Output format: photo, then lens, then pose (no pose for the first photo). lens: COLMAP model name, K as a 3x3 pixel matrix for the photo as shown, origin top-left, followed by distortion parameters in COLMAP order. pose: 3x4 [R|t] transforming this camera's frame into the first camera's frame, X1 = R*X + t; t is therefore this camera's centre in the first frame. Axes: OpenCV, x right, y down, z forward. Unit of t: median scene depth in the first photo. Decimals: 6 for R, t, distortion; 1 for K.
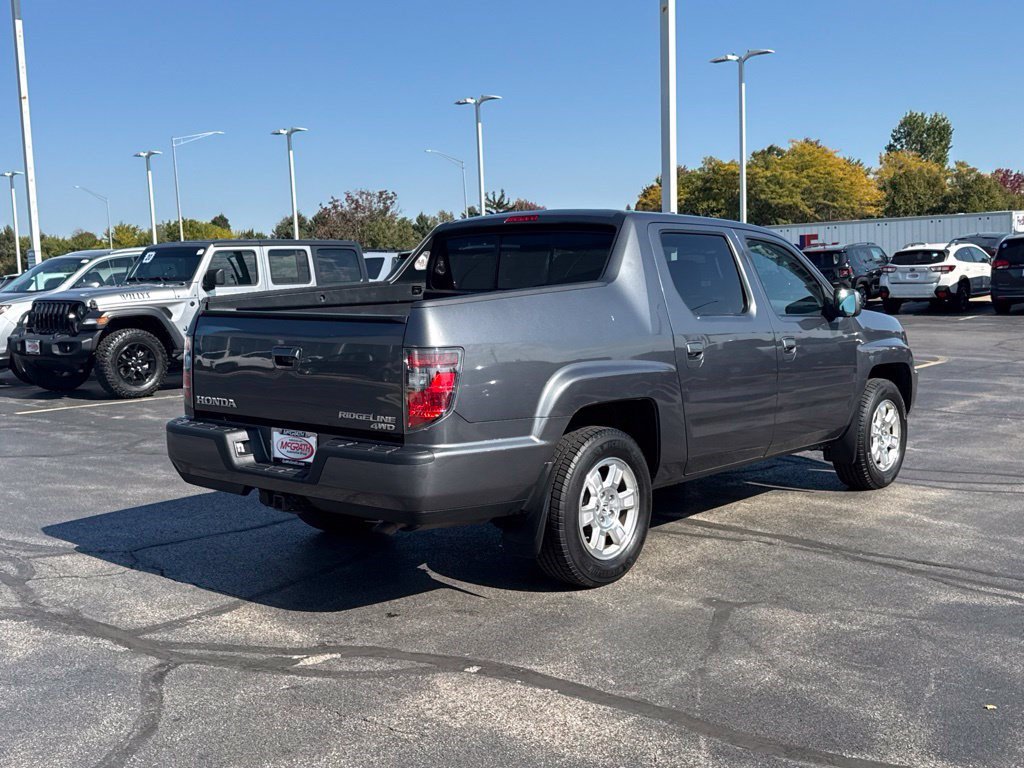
lens RADIAL K [[1071.1, 0, 512.0], [0, 1071.1, 384.0], [0, 0, 1]] dist [0.085951, -0.022448]
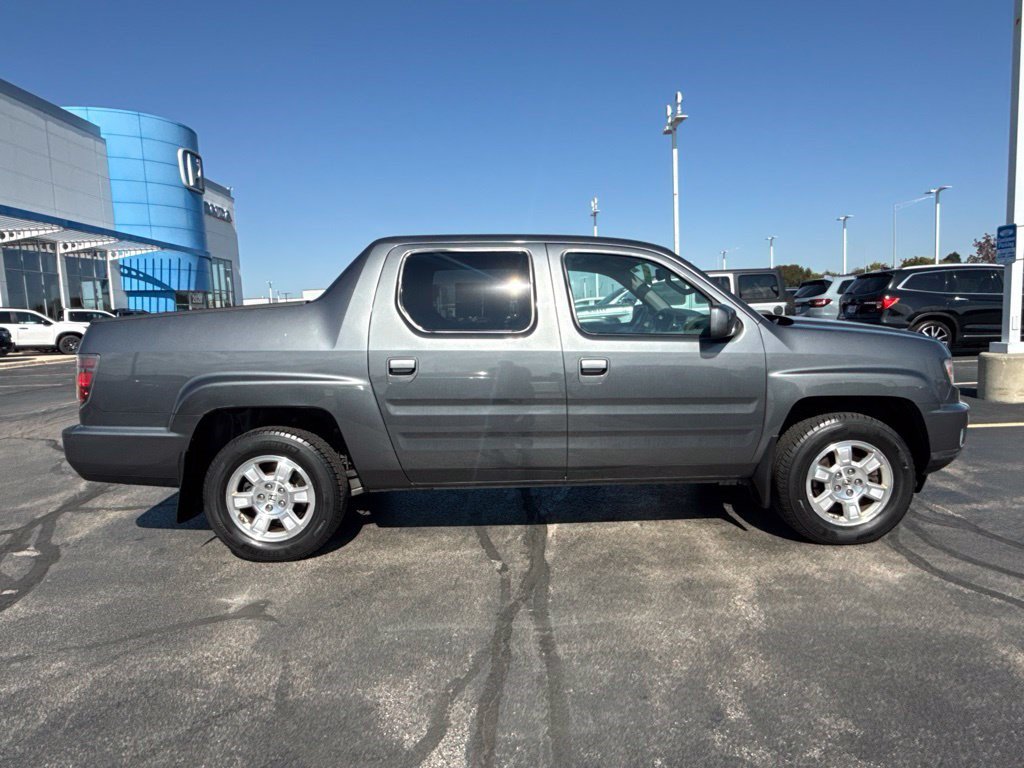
lens RADIAL K [[639.4, 0, 535.5], [0, 639.4, 386.1], [0, 0, 1]] dist [-0.000207, 0.001073]
pose [[0.685895, 0.083269, -0.722920, 0.761072], [-0.055118, 0.996523, 0.062489, -0.061825], [0.725610, -0.003015, 0.688100, 0.723305]]
